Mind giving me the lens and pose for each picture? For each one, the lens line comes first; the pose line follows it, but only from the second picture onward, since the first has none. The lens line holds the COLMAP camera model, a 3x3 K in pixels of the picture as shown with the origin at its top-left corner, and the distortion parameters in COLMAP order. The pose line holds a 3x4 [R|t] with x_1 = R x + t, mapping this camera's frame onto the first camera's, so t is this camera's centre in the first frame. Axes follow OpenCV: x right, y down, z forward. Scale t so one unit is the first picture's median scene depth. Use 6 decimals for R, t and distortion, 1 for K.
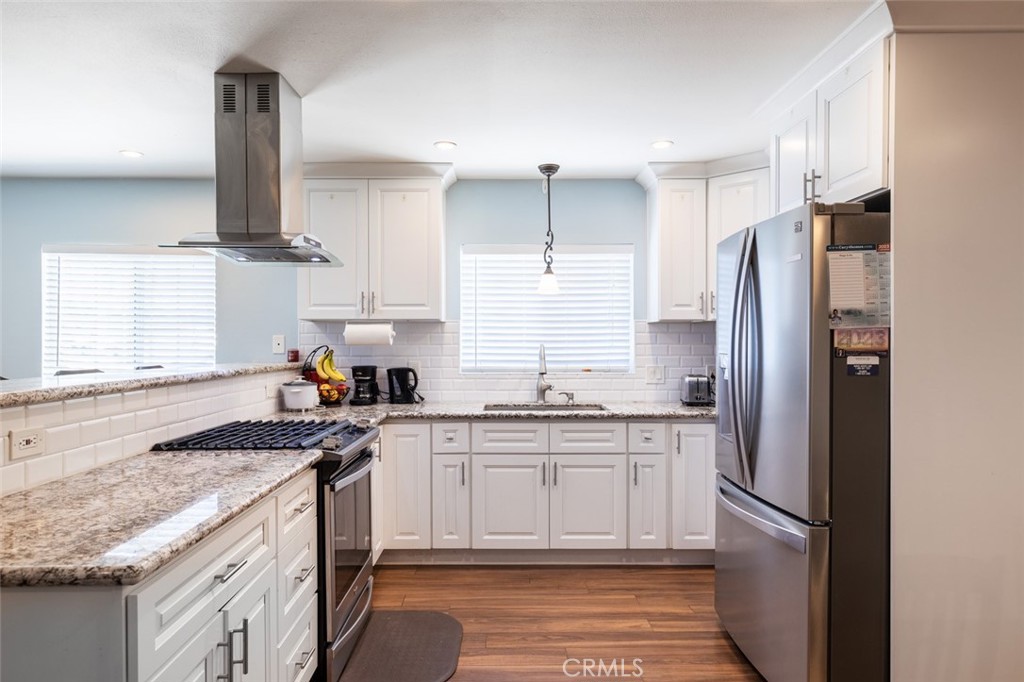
lens RADIAL K [[637.9, 0, 509.6], [0, 637.9, 346.0], [0, 0, 1]] dist [0.002452, 0.001956]
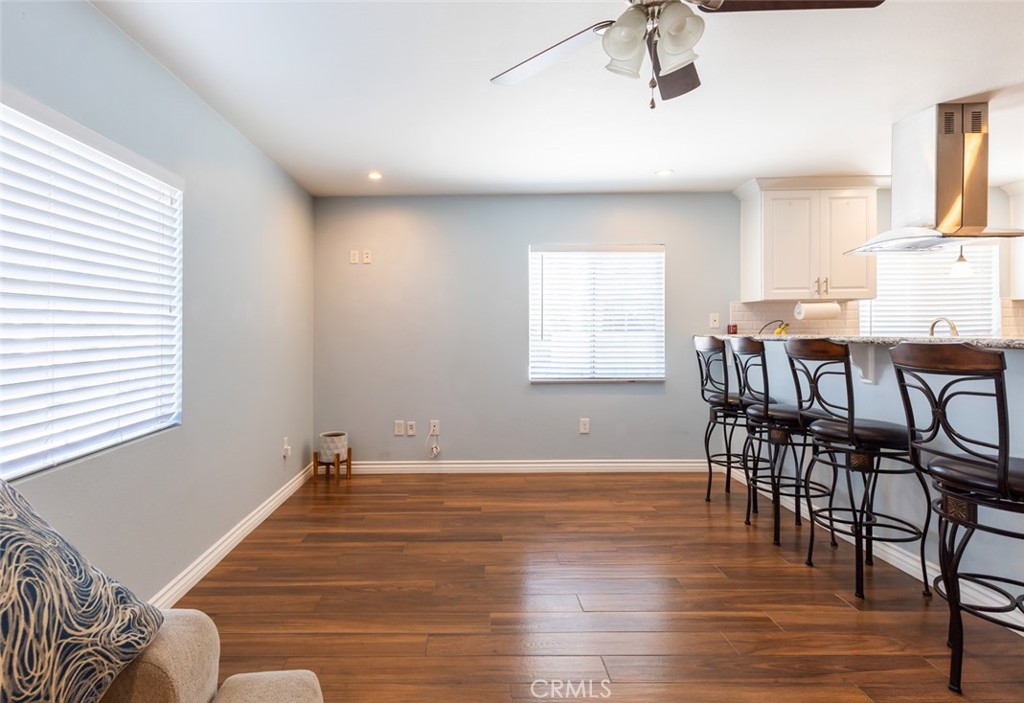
lens RADIAL K [[493.8, 0, 478.5], [0, 493.8, 324.3], [0, 0, 1]] dist [0.003363, -0.001347]
pose [[0.999836, -0.011980, -0.013582, -1.193304], [0.011755, 0.999795, -0.016514, 0.022759], [0.013777, 0.016352, 0.999771, 0.005598]]
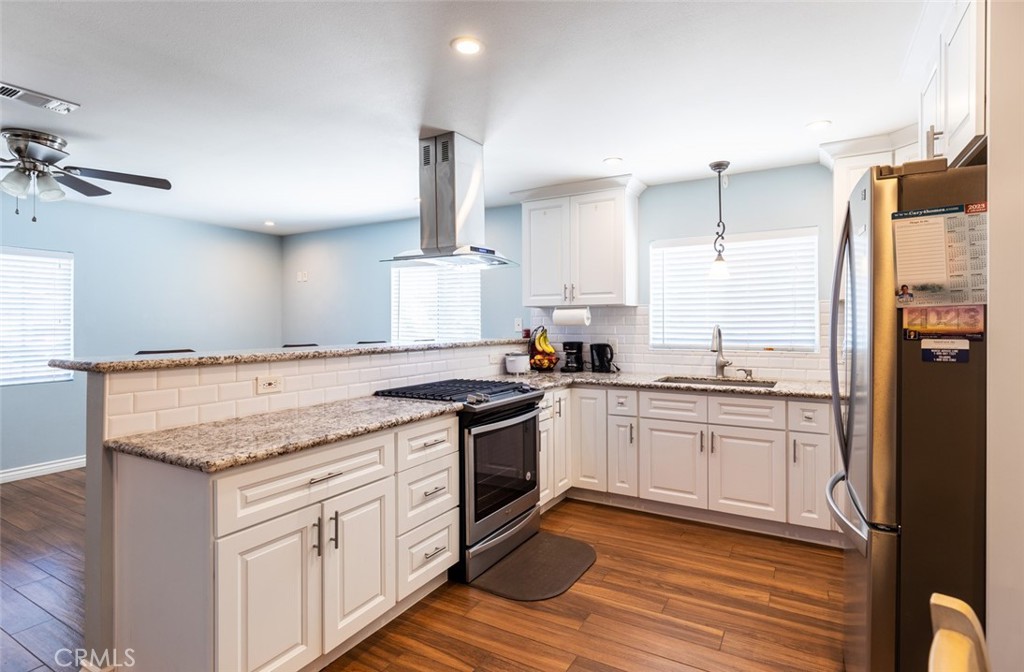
lens RADIAL K [[506.3, 0, 529.1], [0, 506.3, 324.9], [0, 0, 1]] dist [0.001033, 0.000371]
pose [[0.869630, -0.001344, -0.493702, 0.289811], [0.000599, 0.999998, -0.001666, -0.001510], [0.493704, 0.001153, 0.869629, 0.103937]]
